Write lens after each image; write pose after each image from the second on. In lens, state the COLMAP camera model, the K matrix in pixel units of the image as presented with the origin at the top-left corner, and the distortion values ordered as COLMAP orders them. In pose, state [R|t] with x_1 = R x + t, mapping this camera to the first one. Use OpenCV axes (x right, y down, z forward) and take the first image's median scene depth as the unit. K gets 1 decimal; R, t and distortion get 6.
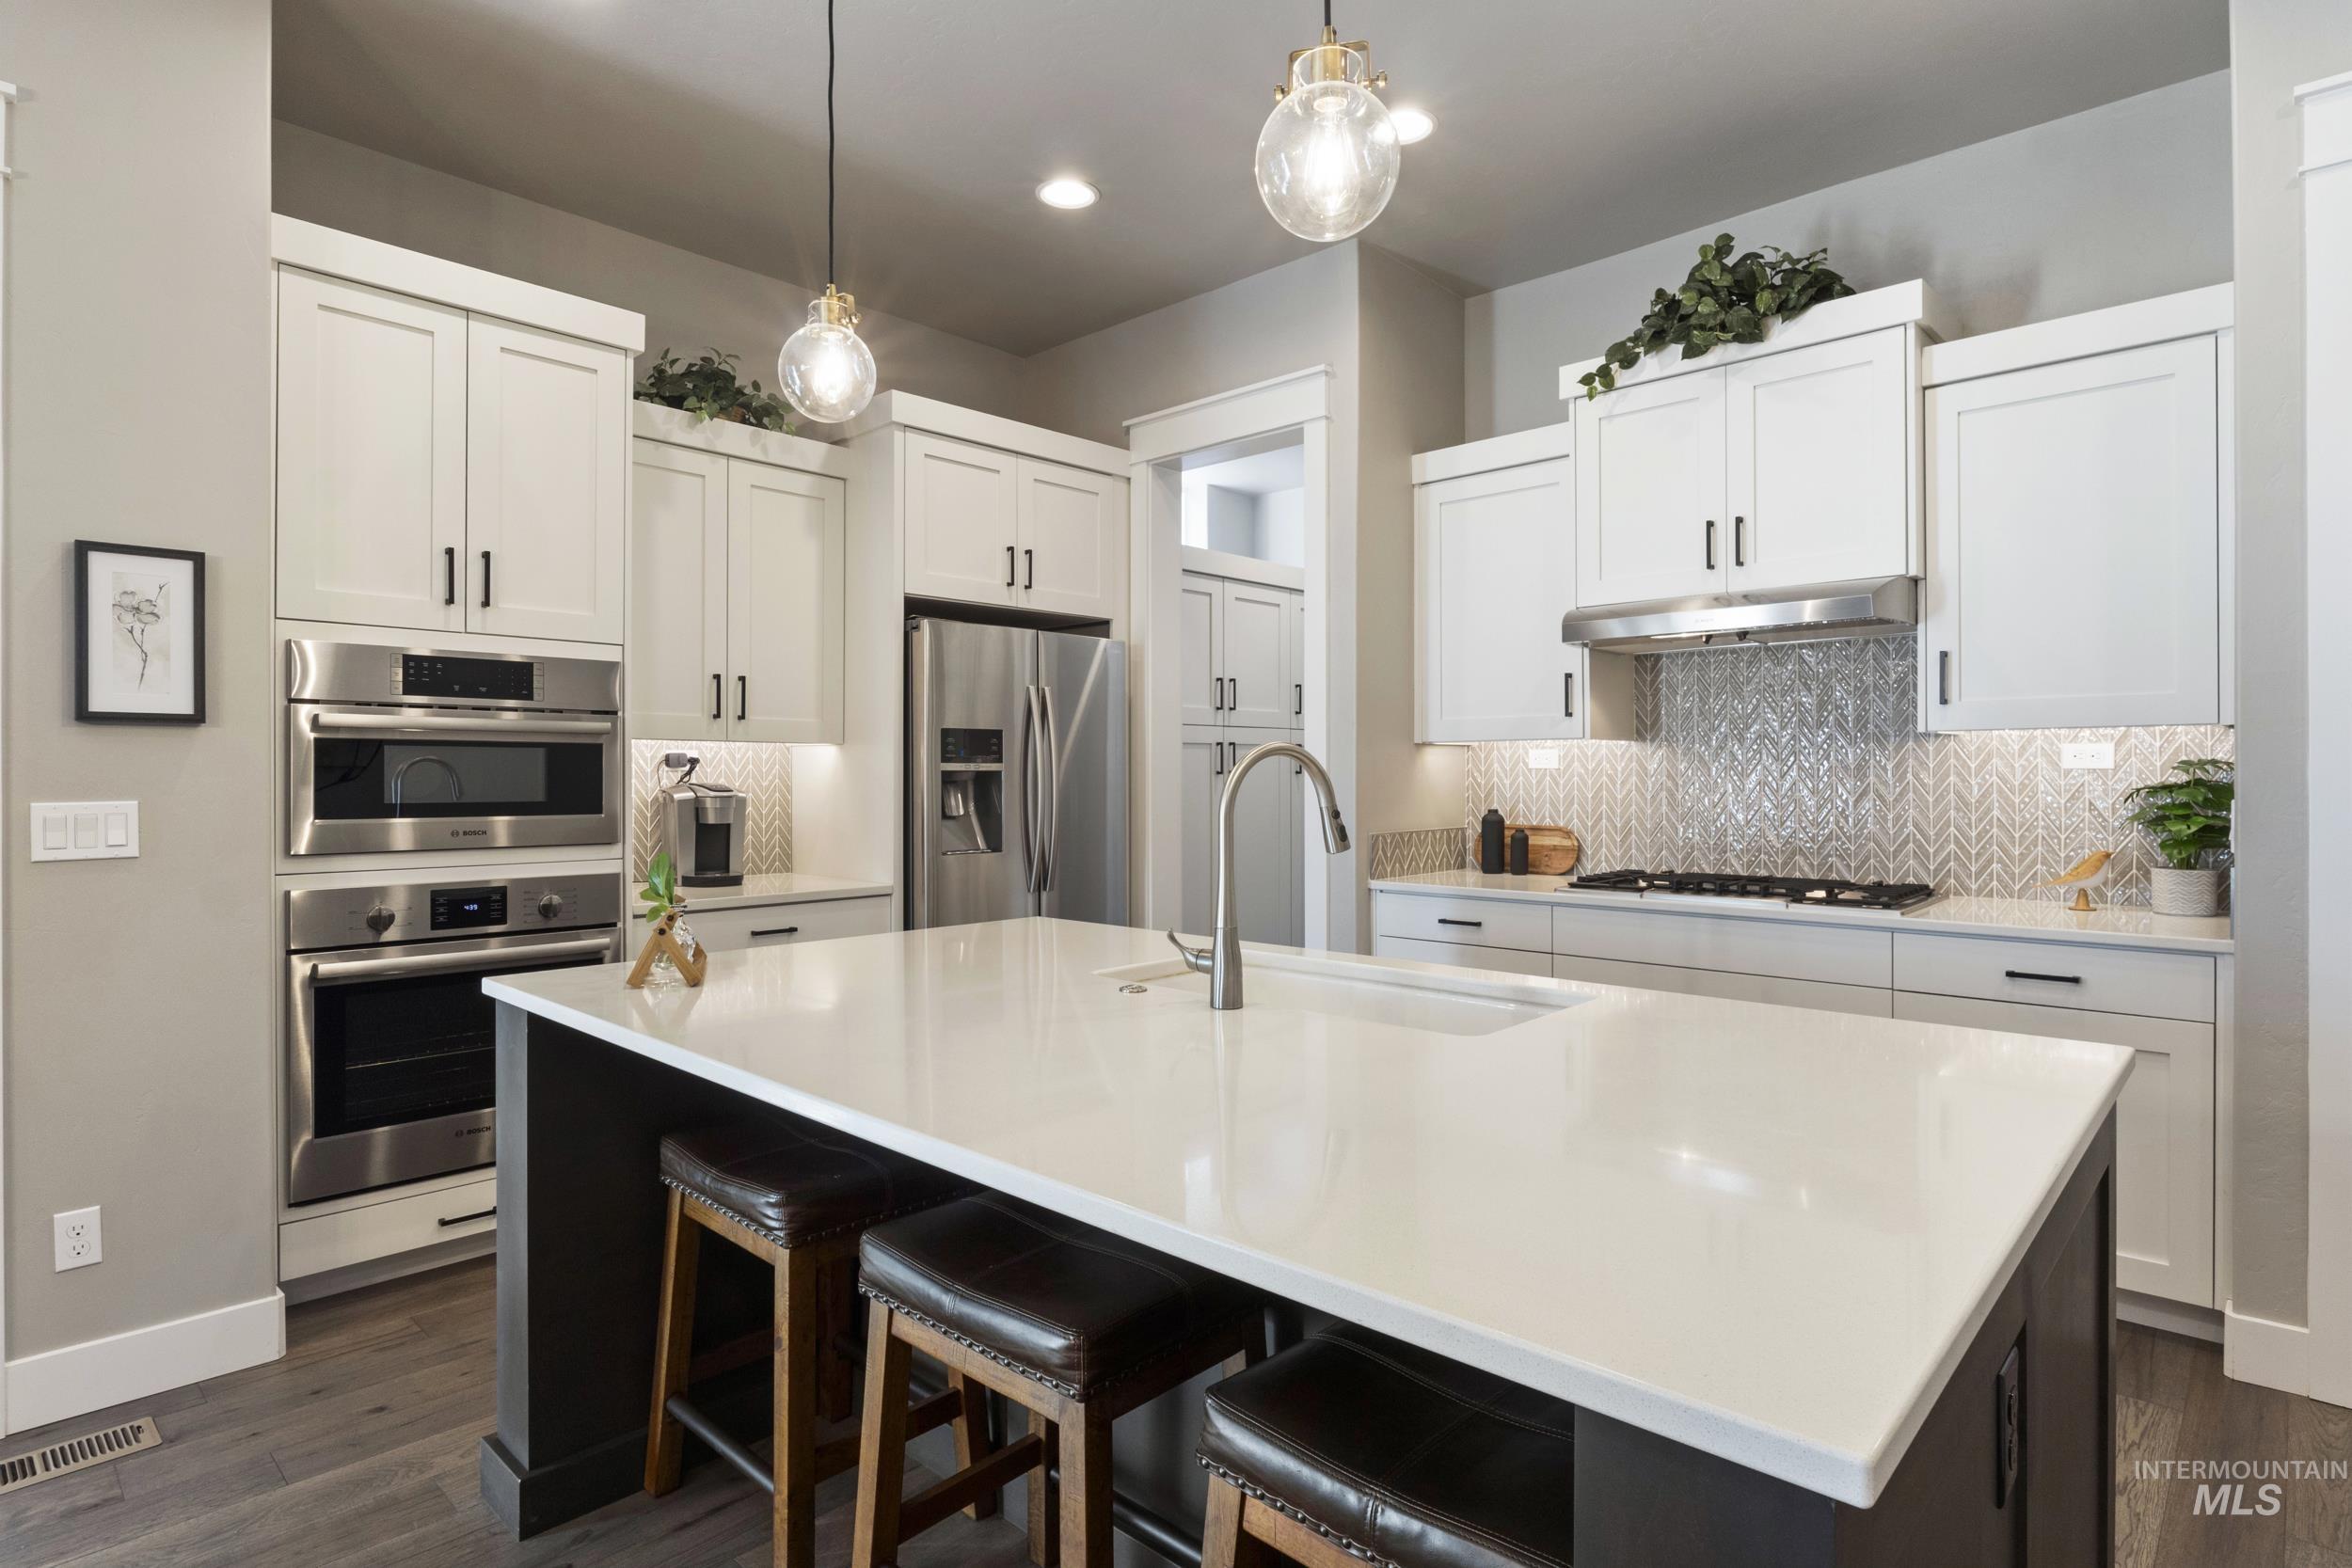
lens RADIAL K [[1213.1, 0, 1171.3], [0, 1213.1, 769.3], [0, 0, 1]] dist [-0.009428, 0.000387]
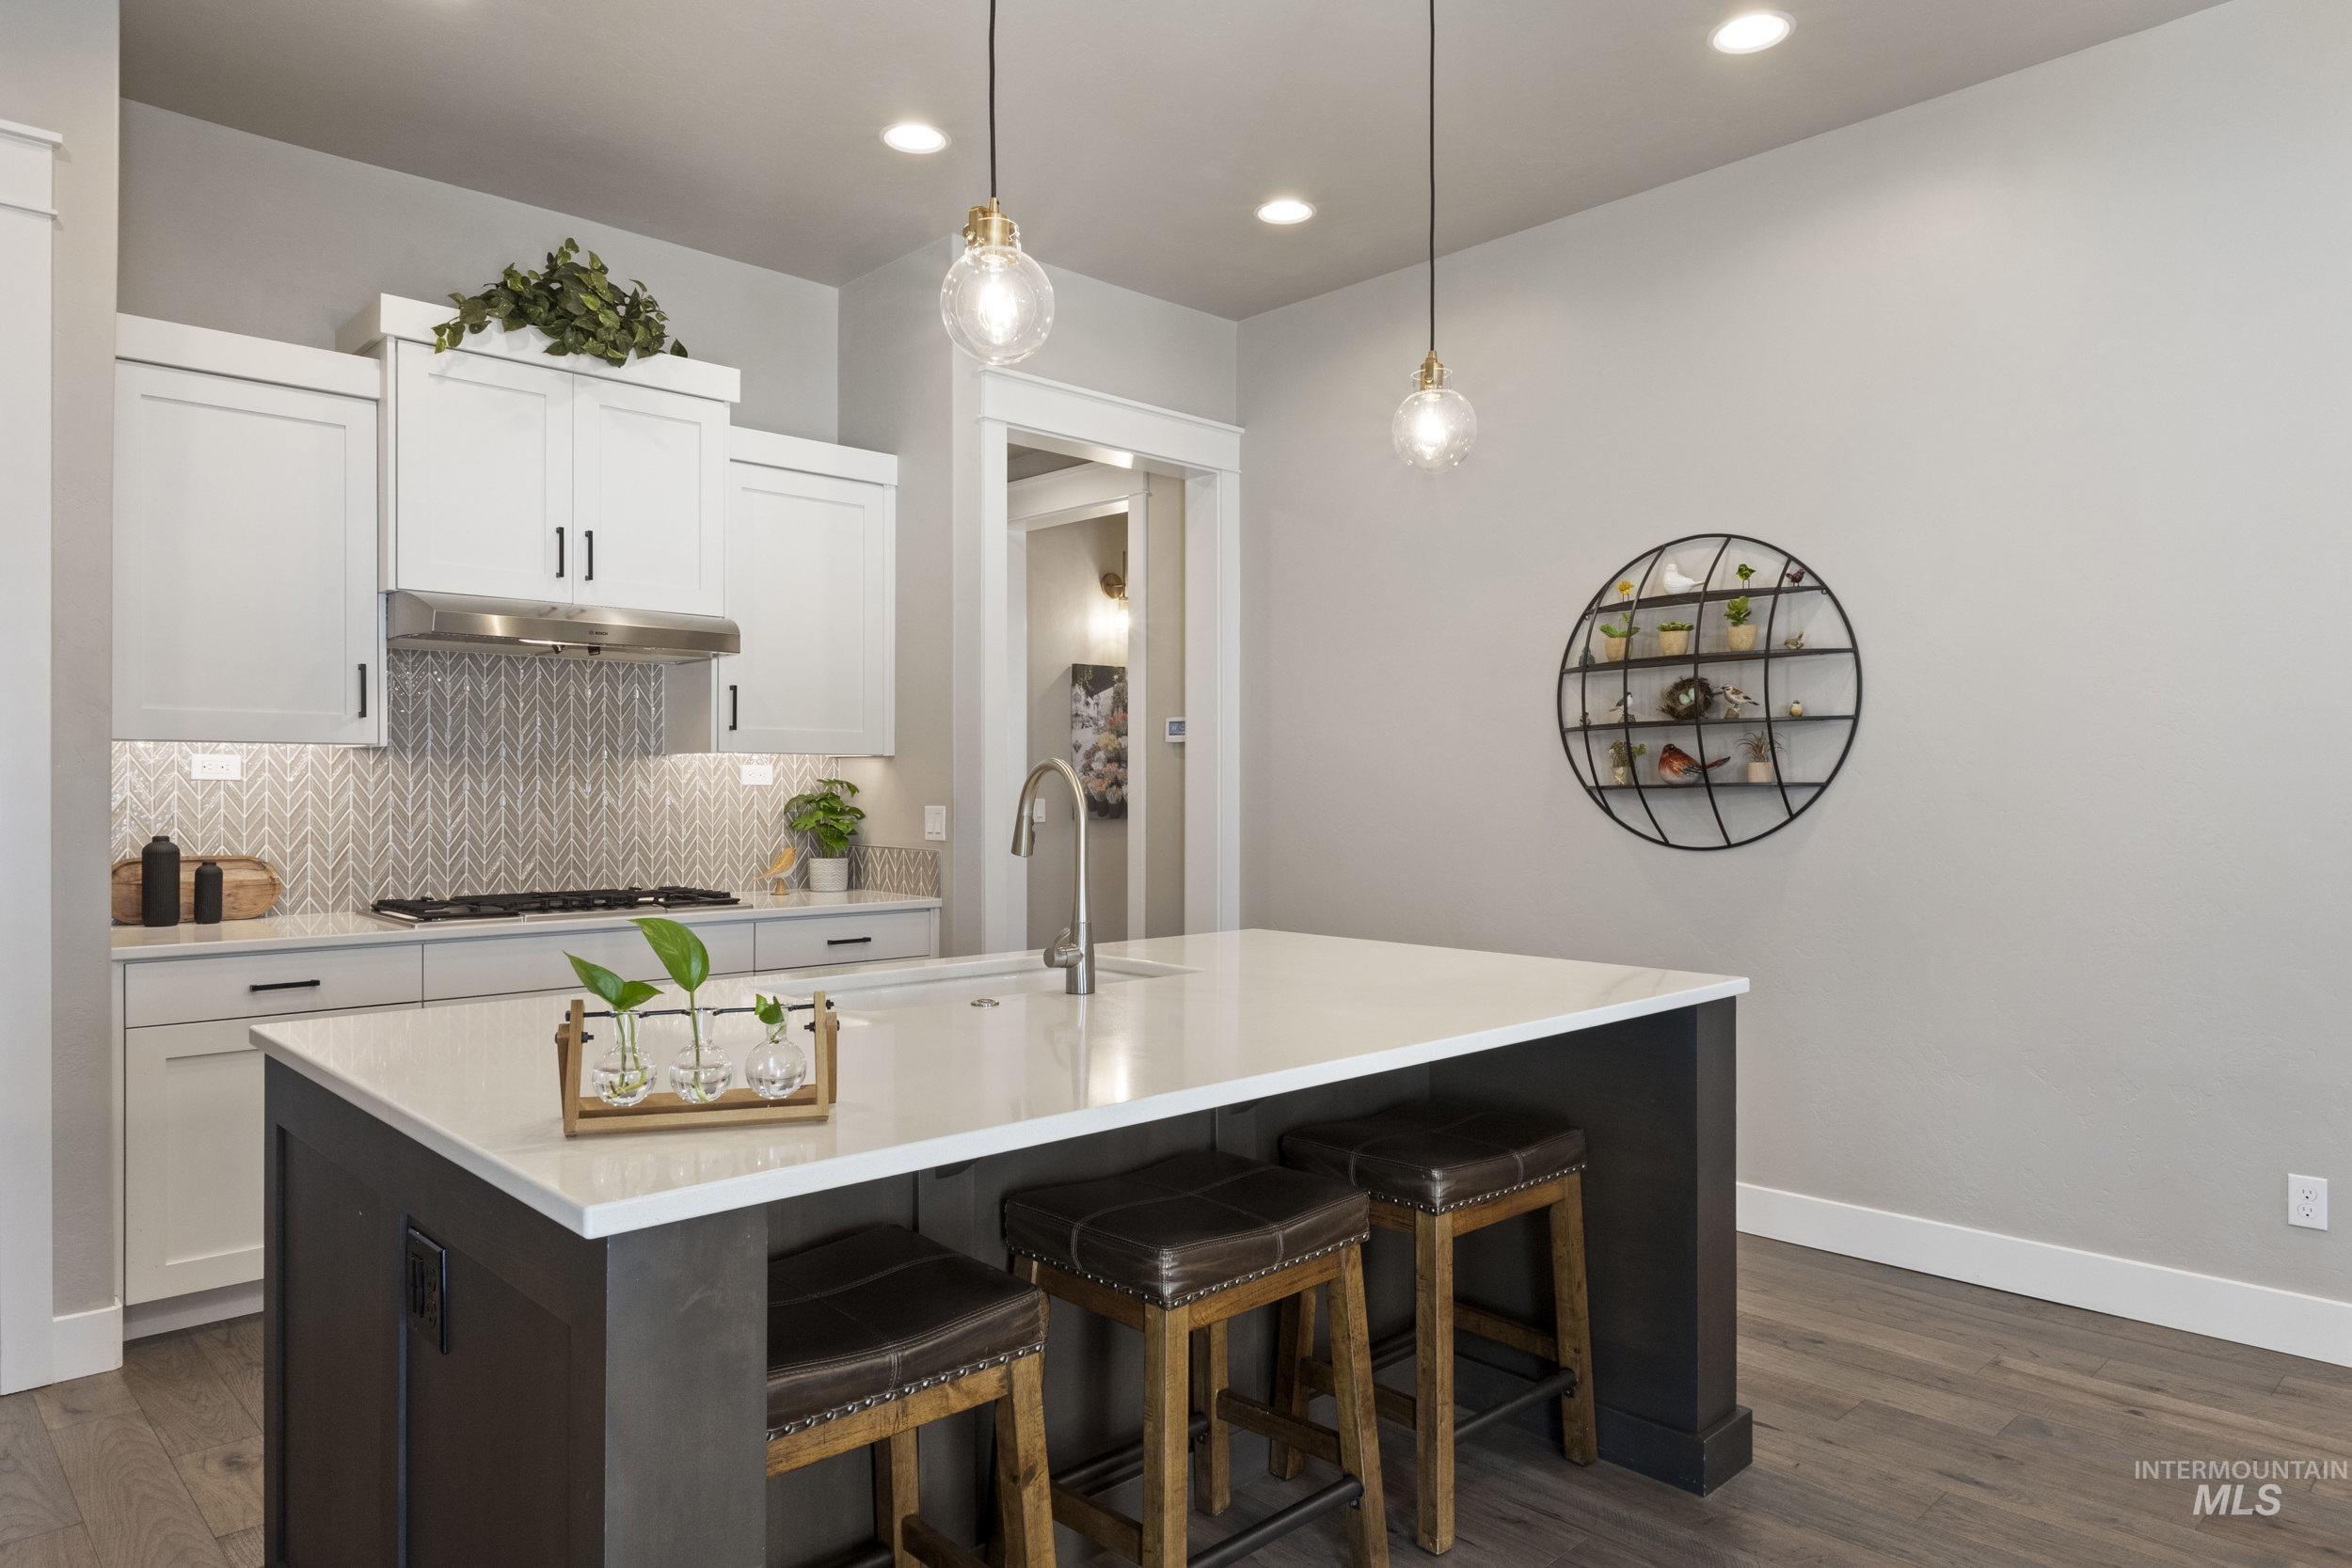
lens RADIAL K [[1448.9, 0, 1169.0], [0, 1448.9, 792.8], [0, 0, 1]] dist [-0.004939, -0.000355]
pose [[0.057161, -0.000113, 0.998365, -0.690536], [-0.005990, 0.999982, 0.000456, 0.004051], [-0.998347, -0.006006, 0.057160, 0.446886]]
